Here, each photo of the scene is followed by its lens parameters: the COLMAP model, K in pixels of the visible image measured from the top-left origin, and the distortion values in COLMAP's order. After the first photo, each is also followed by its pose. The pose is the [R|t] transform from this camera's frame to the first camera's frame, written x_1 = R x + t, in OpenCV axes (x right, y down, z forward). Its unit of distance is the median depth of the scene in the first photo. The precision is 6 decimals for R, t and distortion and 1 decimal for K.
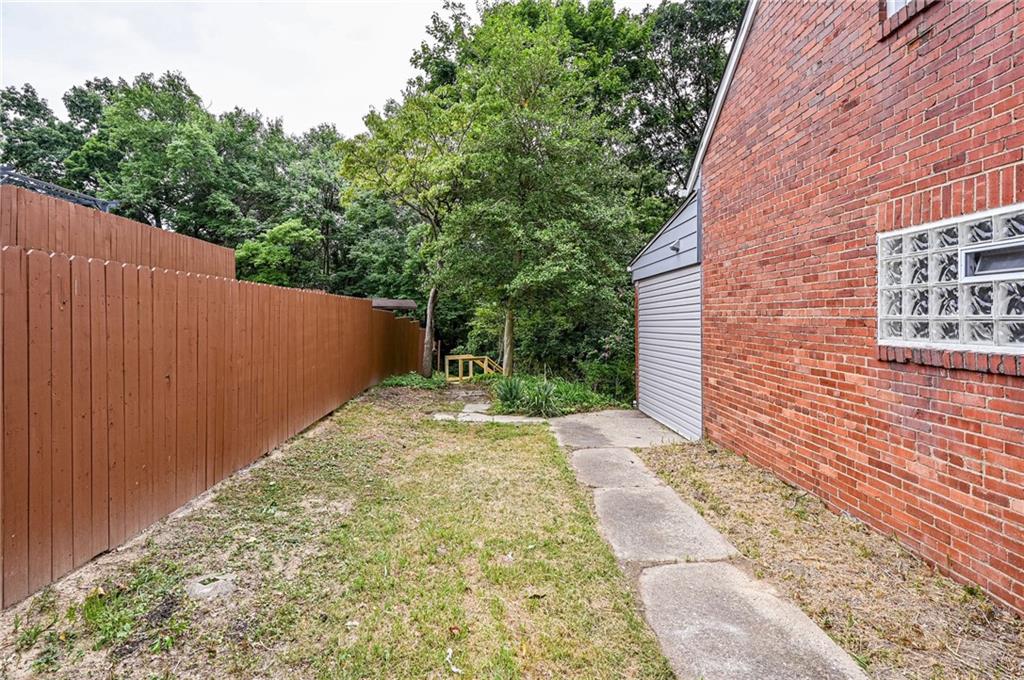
lens RADIAL K [[504.4, 0, 510.6], [0, 504.4, 331.2], [0, 0, 1]] dist [0.002088, 0.000299]
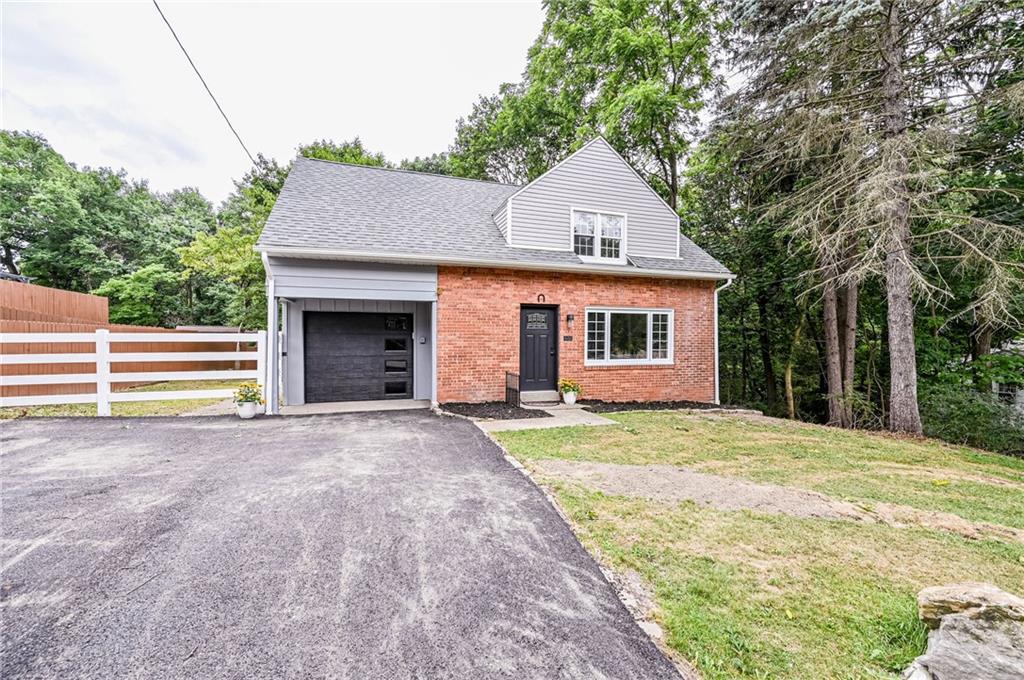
lens RADIAL K [[407.6, 0, 513.2], [0, 407.6, 346.1], [0, 0, 1]] dist [0.003533, -0.000038]
pose [[0.954381, -0.004642, 0.298556, 0.120783], [0.008437, 0.999899, -0.011423, 0.007733], [-0.298472, 0.013421, 0.954324, -0.254259]]
